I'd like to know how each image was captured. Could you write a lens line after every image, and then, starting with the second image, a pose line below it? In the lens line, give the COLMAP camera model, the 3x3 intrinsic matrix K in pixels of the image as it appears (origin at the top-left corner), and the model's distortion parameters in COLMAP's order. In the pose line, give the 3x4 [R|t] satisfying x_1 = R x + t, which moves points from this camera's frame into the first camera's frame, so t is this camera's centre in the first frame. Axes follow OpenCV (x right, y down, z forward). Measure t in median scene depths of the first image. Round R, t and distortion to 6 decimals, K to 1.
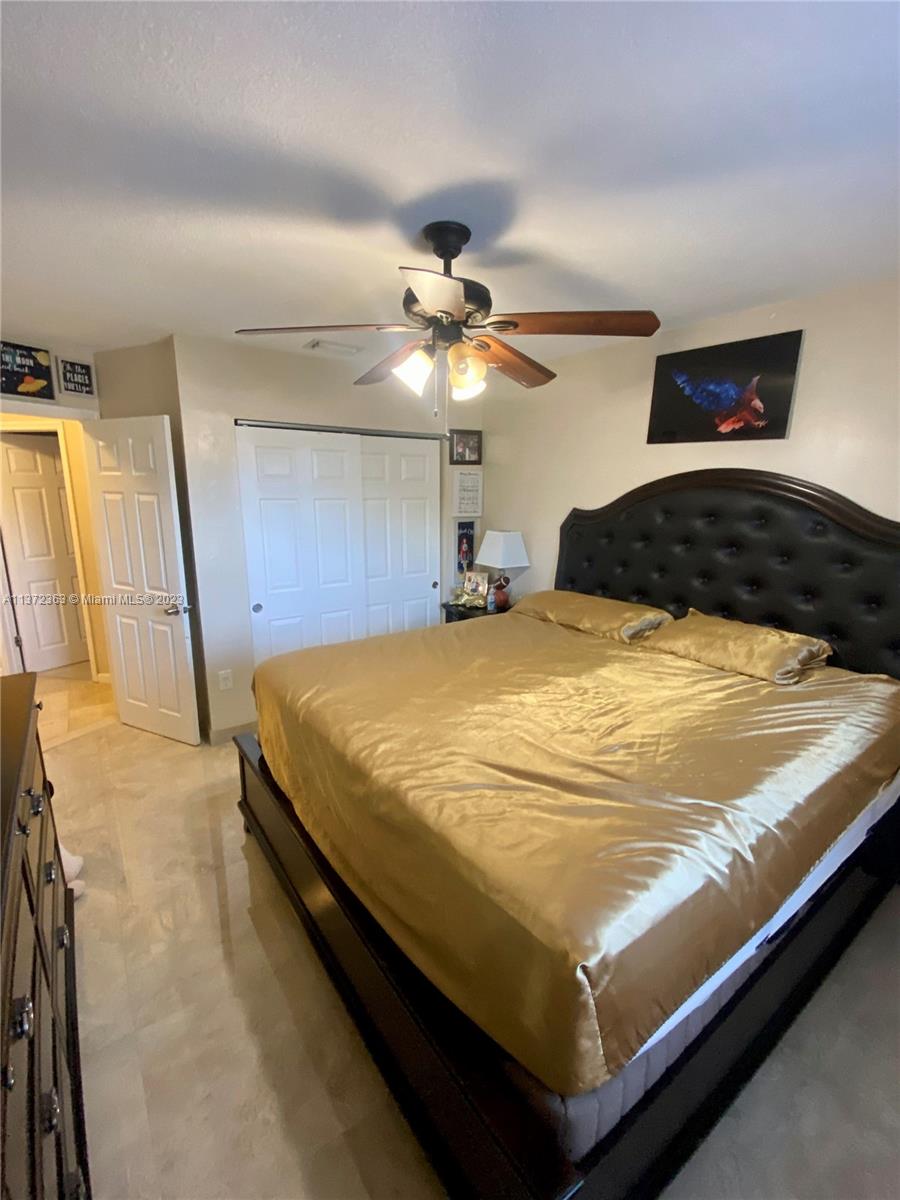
lens RADIAL K [[518.3, 0, 451.1], [0, 518.3, 602.8], [0, 0, 1]] dist [0.001070, 0.000120]
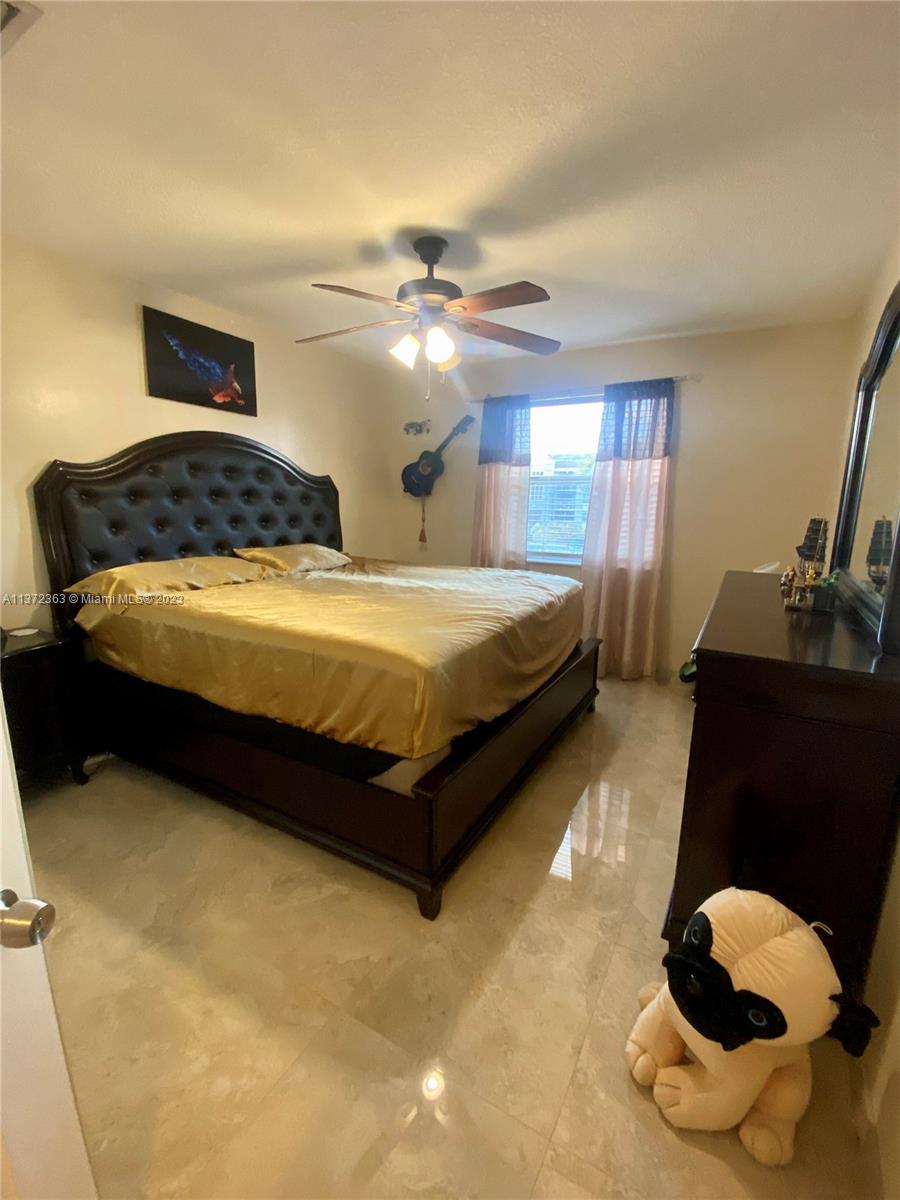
lens RADIAL K [[518.3, 0, 450.8], [0, 518.3, 603.9], [0, 0, 1]] dist [0.001070, 0.000120]
pose [[-0.403959, -0.211925, 0.889890, -0.899147], [0.182488, 0.934573, 0.305405, -0.157164], [-0.896390, 0.285765, -0.338855, 1.062386]]
